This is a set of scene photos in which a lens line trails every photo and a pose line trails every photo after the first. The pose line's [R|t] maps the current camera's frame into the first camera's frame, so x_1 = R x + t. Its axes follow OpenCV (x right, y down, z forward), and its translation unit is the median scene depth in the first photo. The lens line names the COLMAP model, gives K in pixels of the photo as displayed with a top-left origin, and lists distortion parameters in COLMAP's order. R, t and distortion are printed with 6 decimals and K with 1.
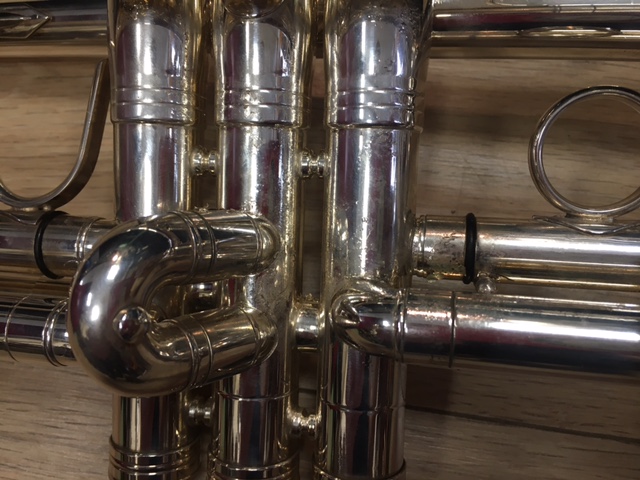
lens RADIAL K [[550.0, 0, 320.0], [0, 550.0, 240.0], [0, 0, 1]] dist [0.021449, -0.082207]
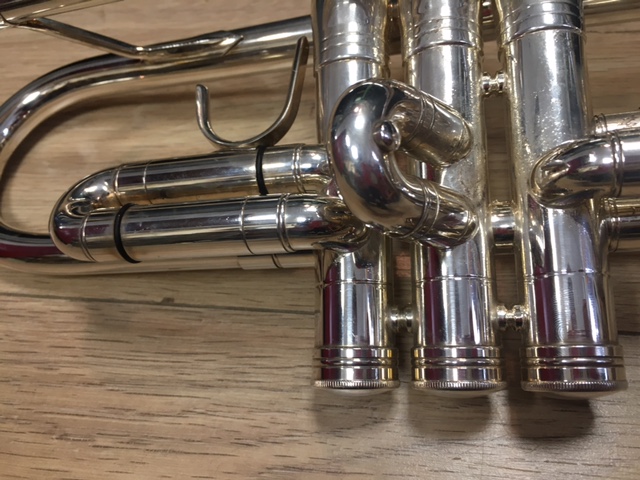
lens RADIAL K [[550.0, 0, 320.0], [0, 550.0, 240.0], [0, 0, 1]] dist [0.021449, -0.082207]
pose [[0.995110, -0.052935, -0.083386, -0.239655], [0.025391, 0.952983, -0.301959, 0.423603], [0.095450, 0.298365, 0.949667, -0.050167]]
